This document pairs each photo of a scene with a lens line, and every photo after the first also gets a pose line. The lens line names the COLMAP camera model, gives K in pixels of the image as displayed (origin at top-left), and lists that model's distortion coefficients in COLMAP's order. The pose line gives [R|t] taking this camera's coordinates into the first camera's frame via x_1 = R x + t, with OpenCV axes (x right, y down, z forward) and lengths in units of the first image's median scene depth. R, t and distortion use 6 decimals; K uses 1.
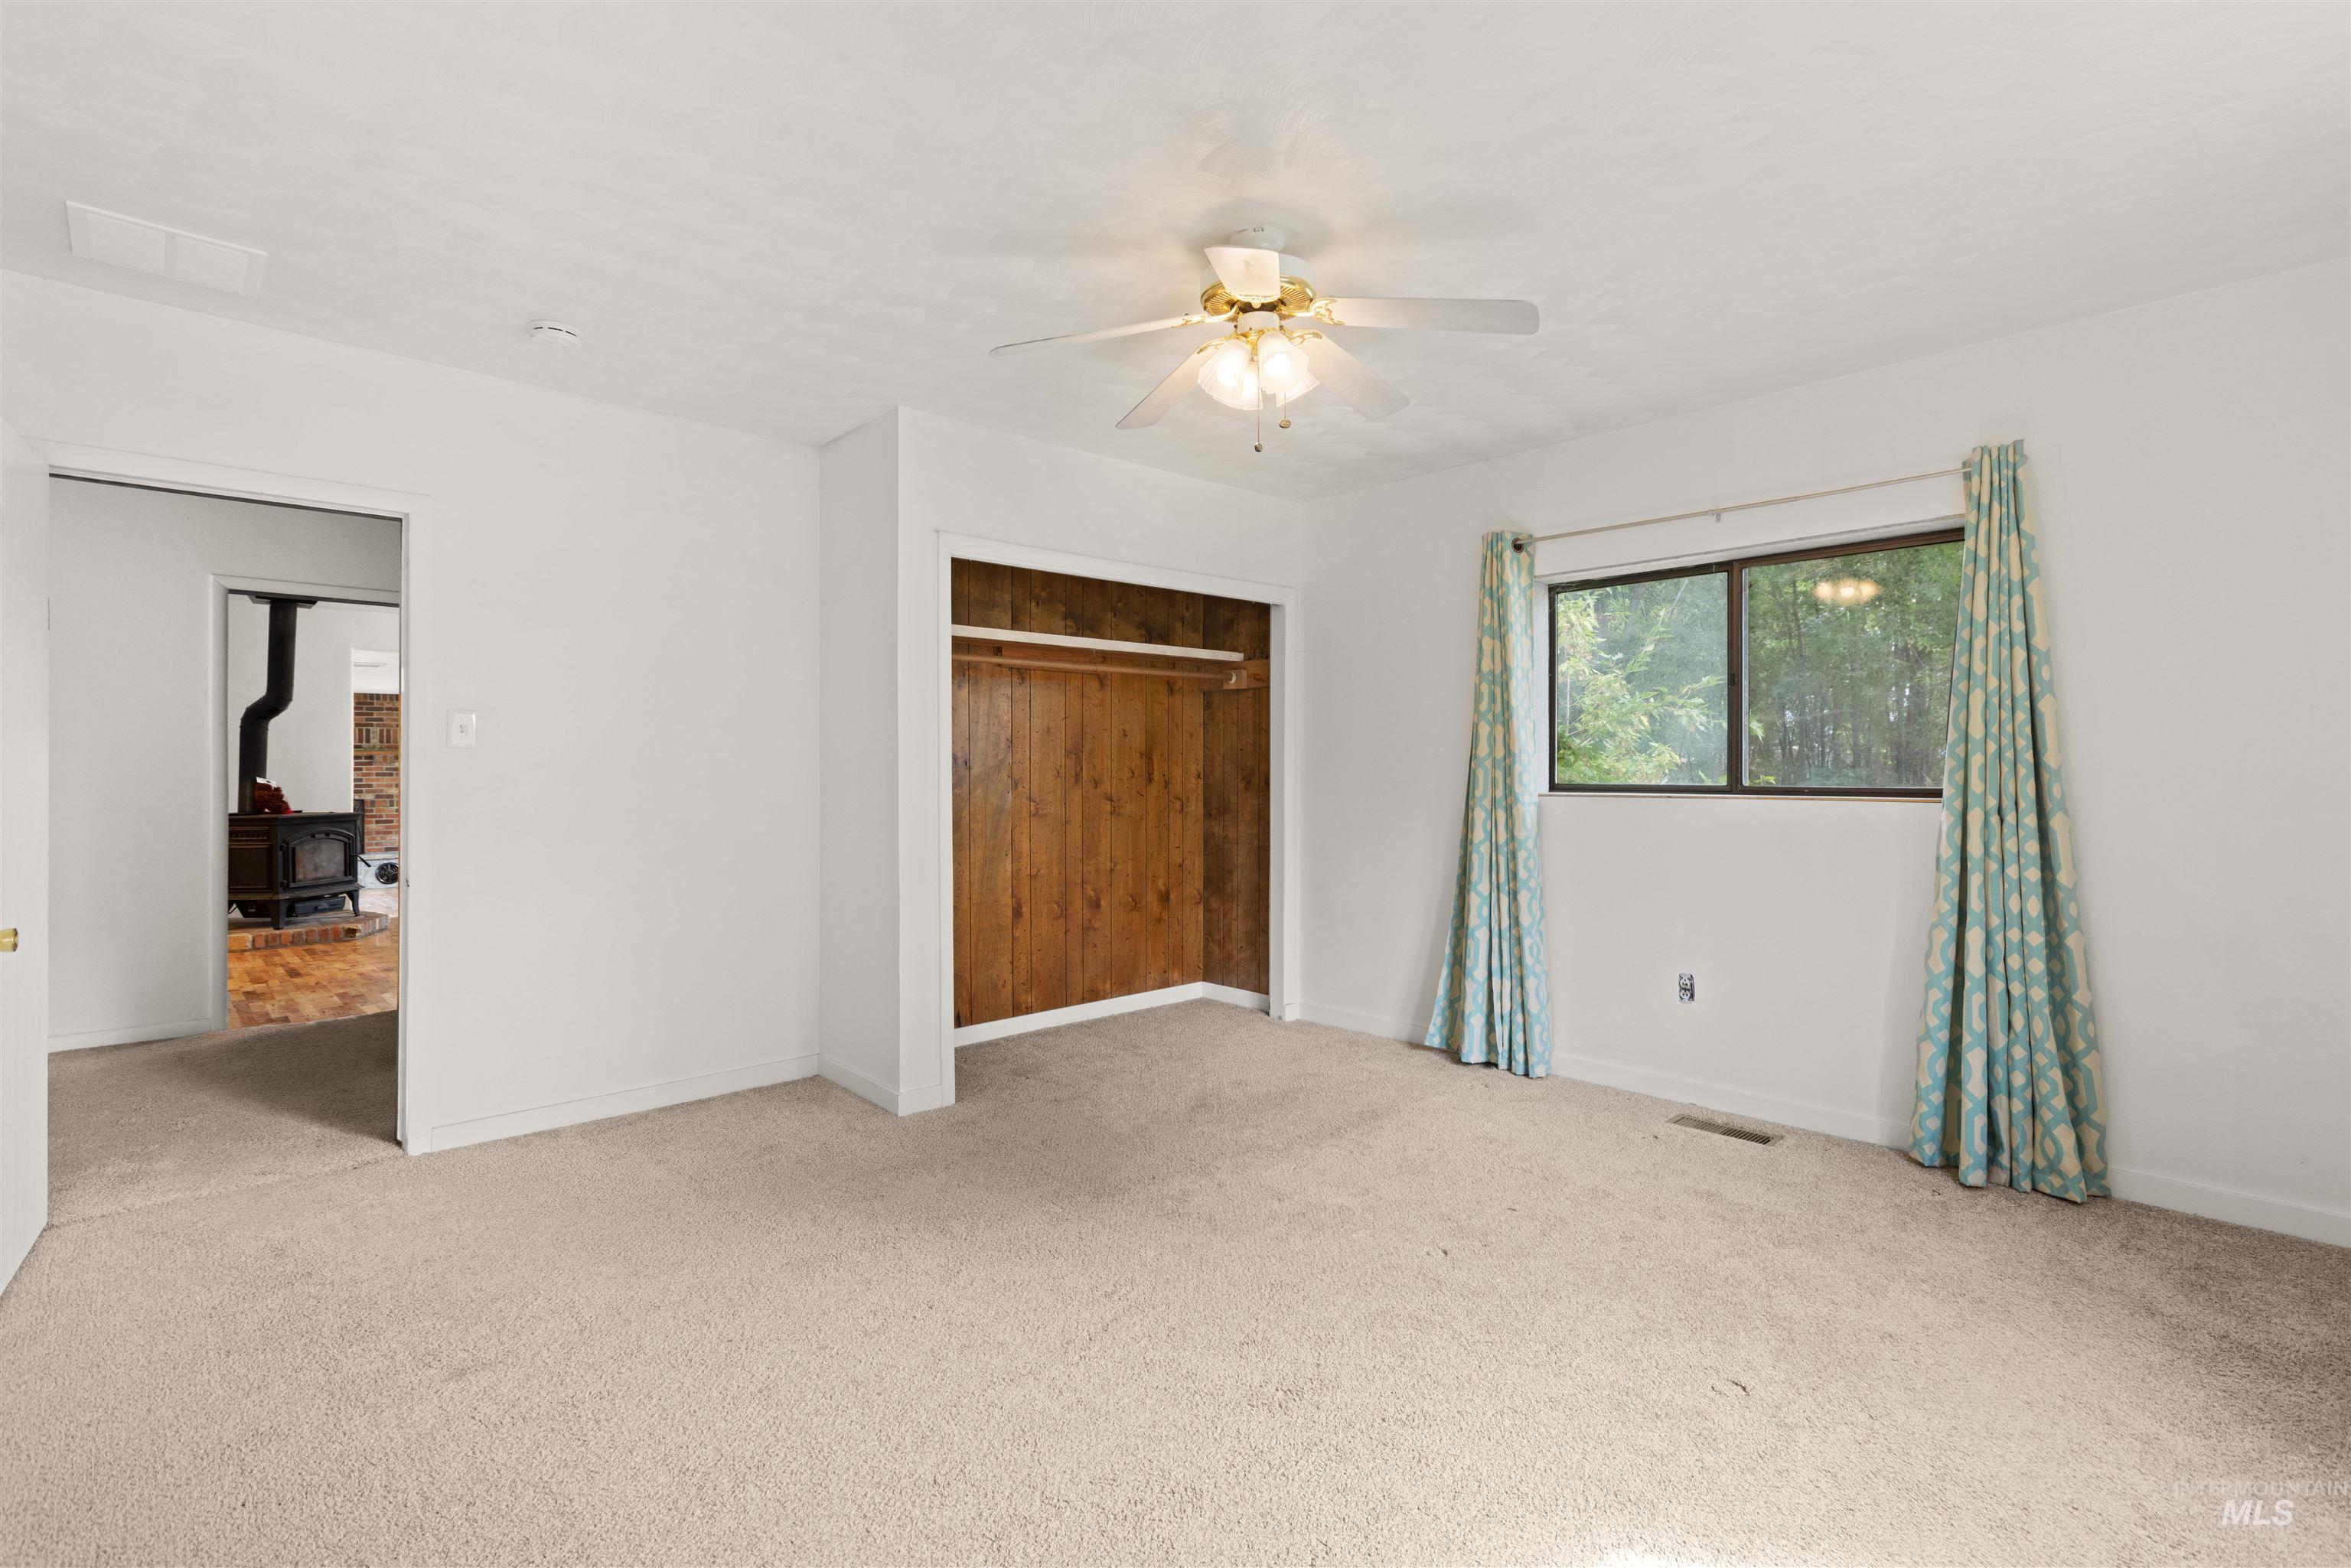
lens RADIAL K [[1065.5, 0, 1189.1], [0, 1065.5, 767.3], [0, 0, 1]] dist [0.001004, -0.000059]
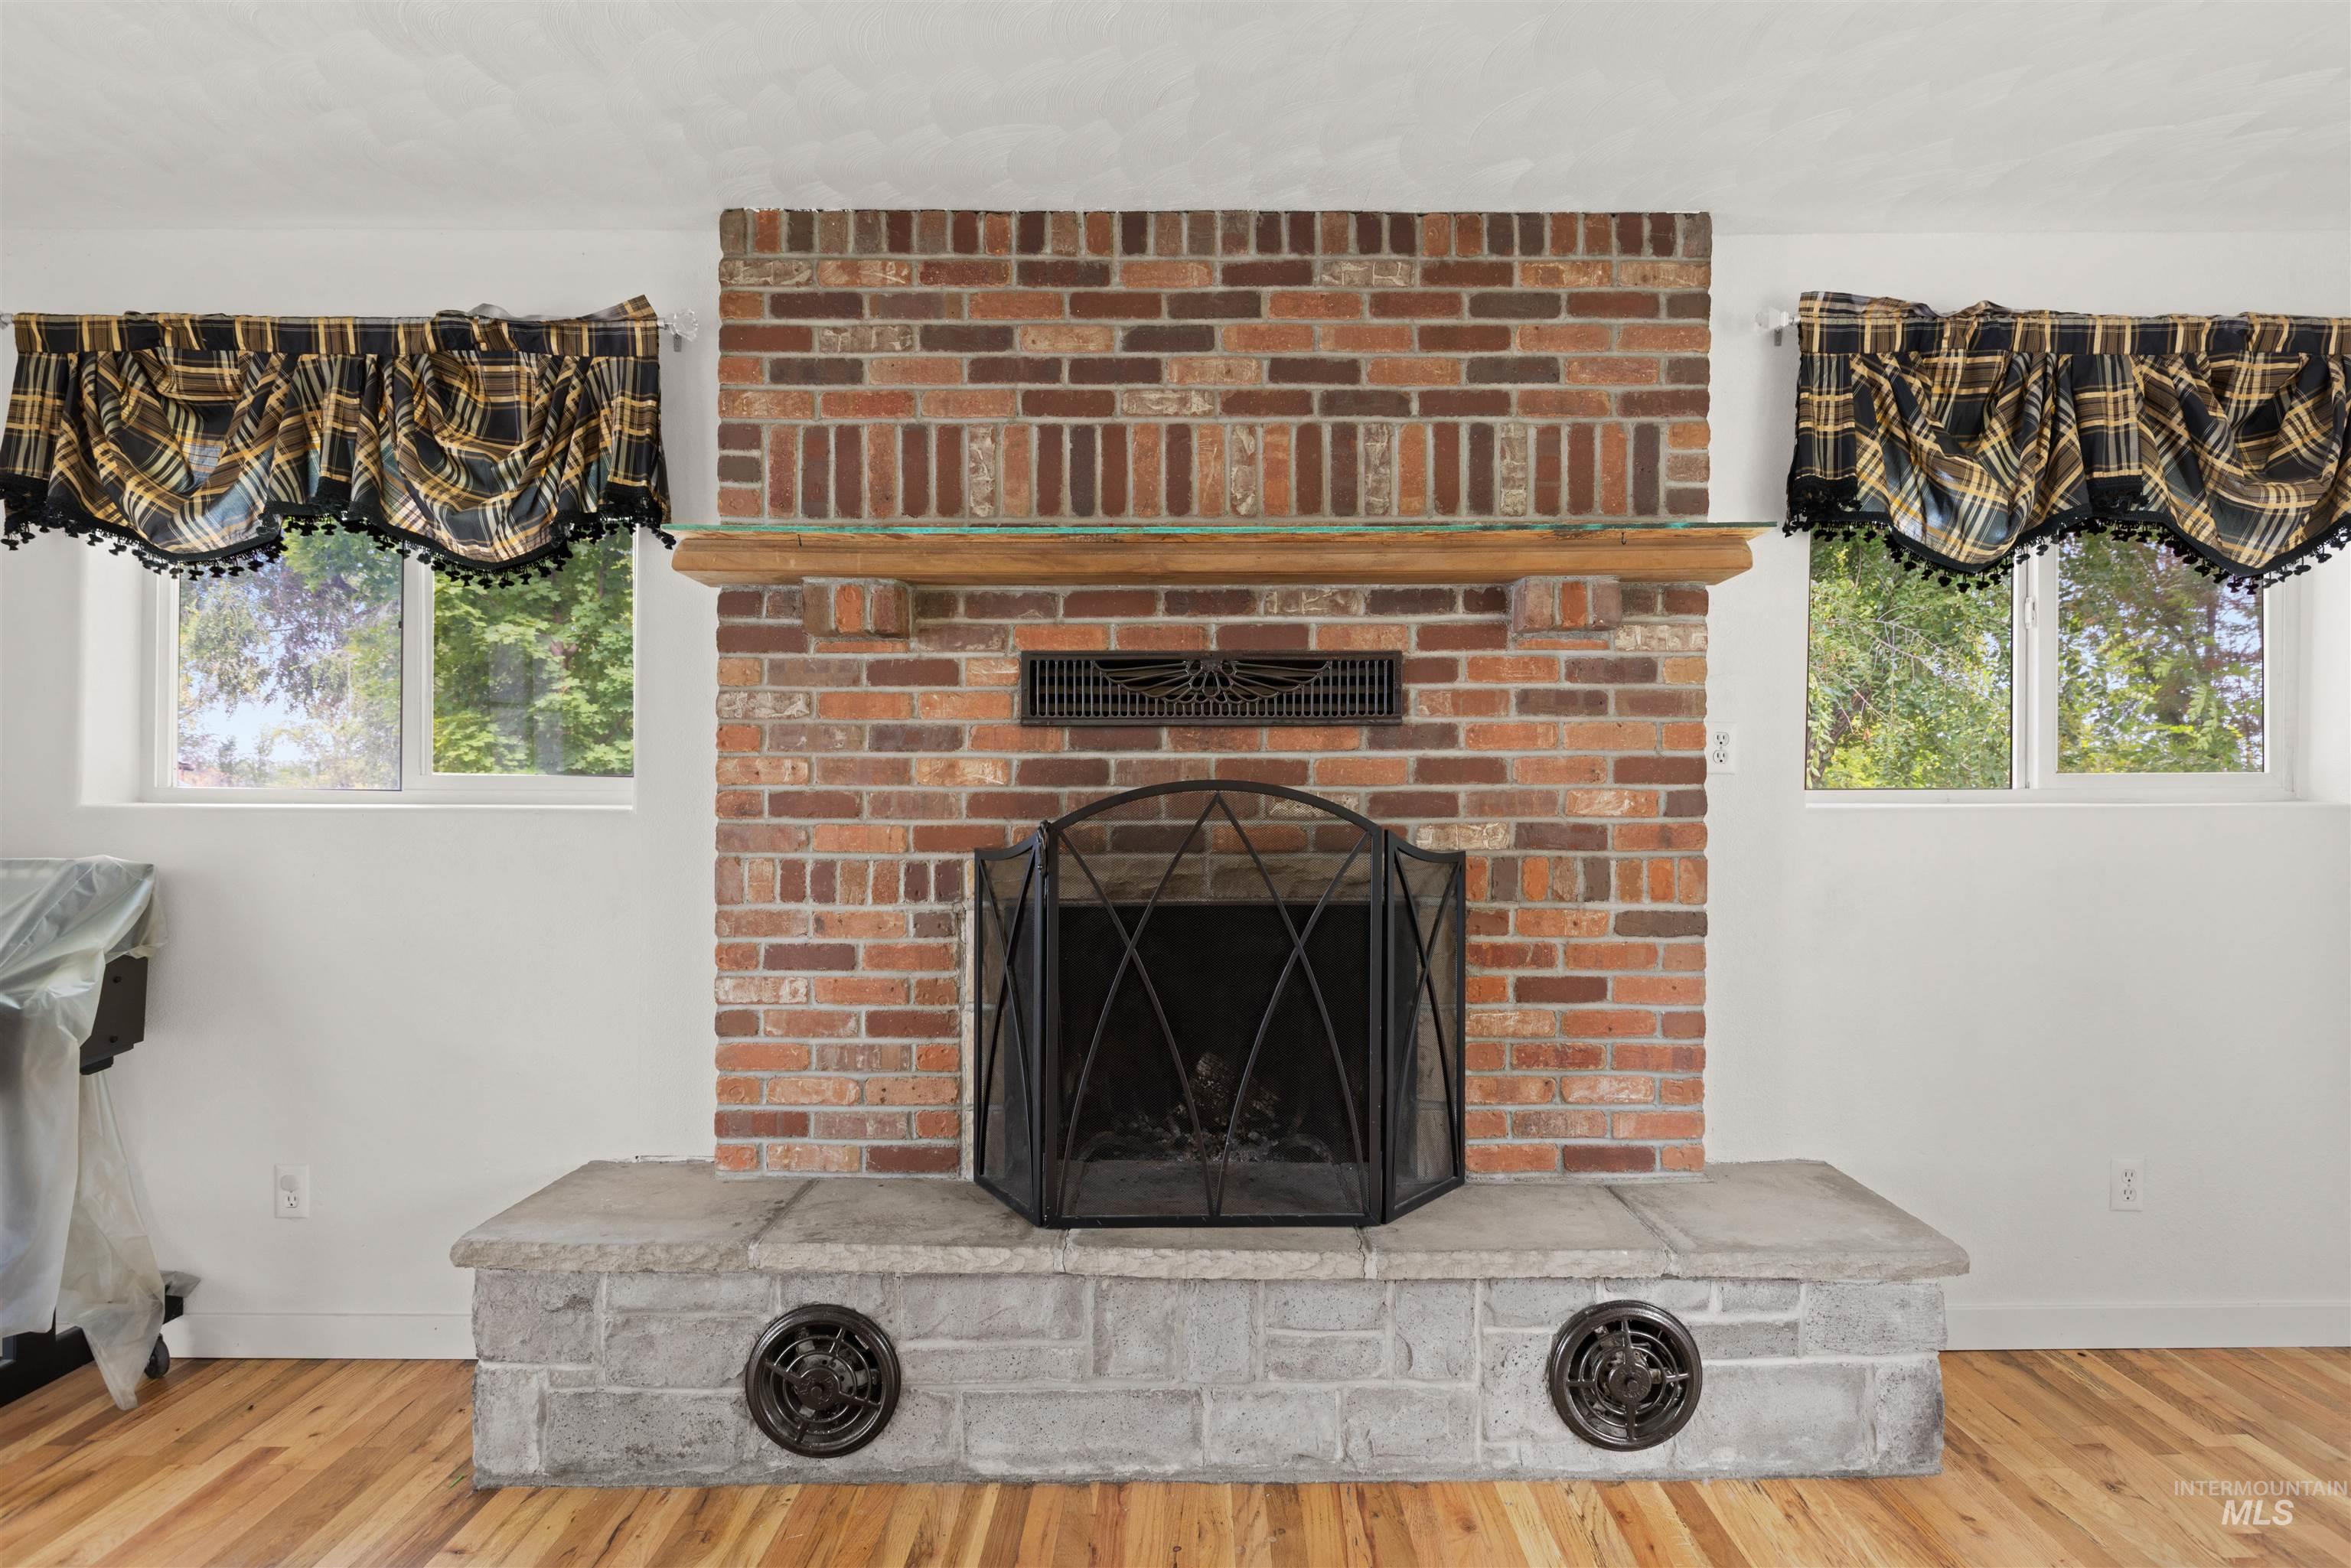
lens RADIAL K [[1150.5, 0, 1200.1], [0, 1150.5, 785.9], [0, 0, 1]] dist [-0.003112, -0.001145]
pose [[0.728737, -0.003019, -0.684787, -0.508973], [-0.000036, 0.999990, -0.004446, 0.015405], [0.684794, 0.003265, 0.728730, 0.628836]]
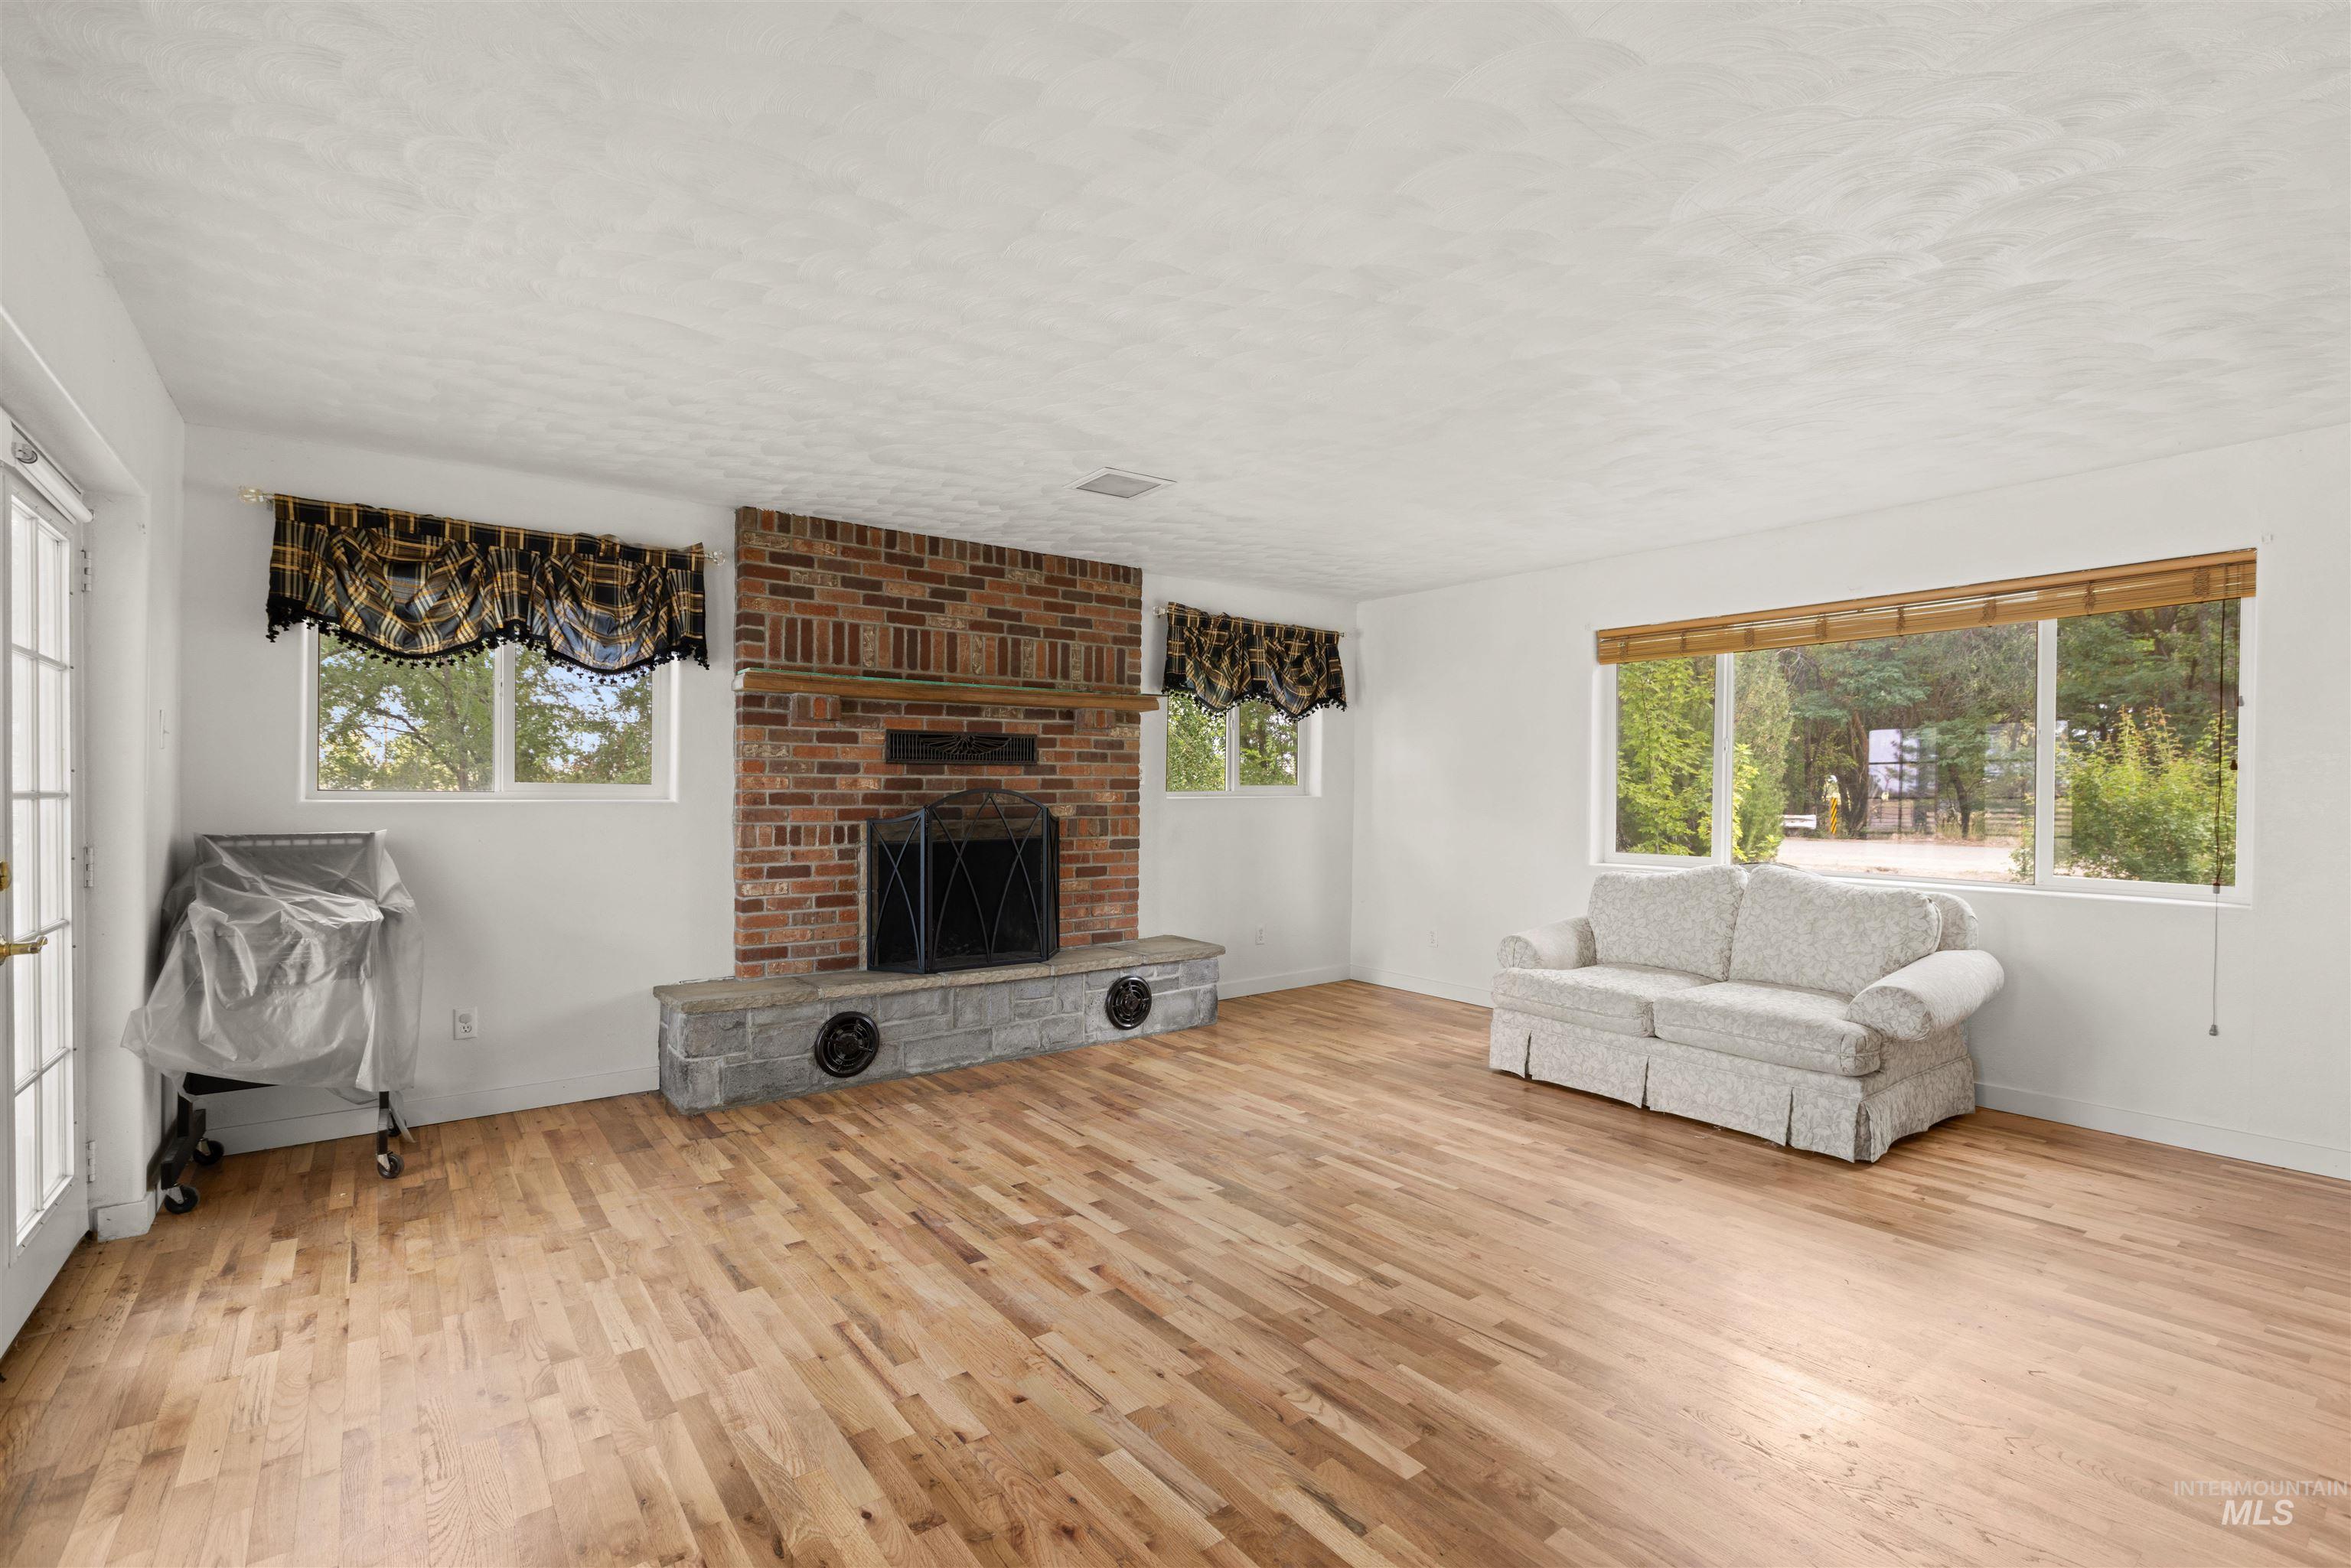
lens RADIAL K [[1058.2, 0, 1182.2], [0, 1058.2, 798.0], [0, 0, 1]] dist [-0.000230, 0.000082]
pose [[0.994531, 0.002791, -0.104404, -0.511588], [-0.001917, 0.999962, 0.008473, 0.014379], [0.104423, -0.008226, 0.994499, 0.450391]]
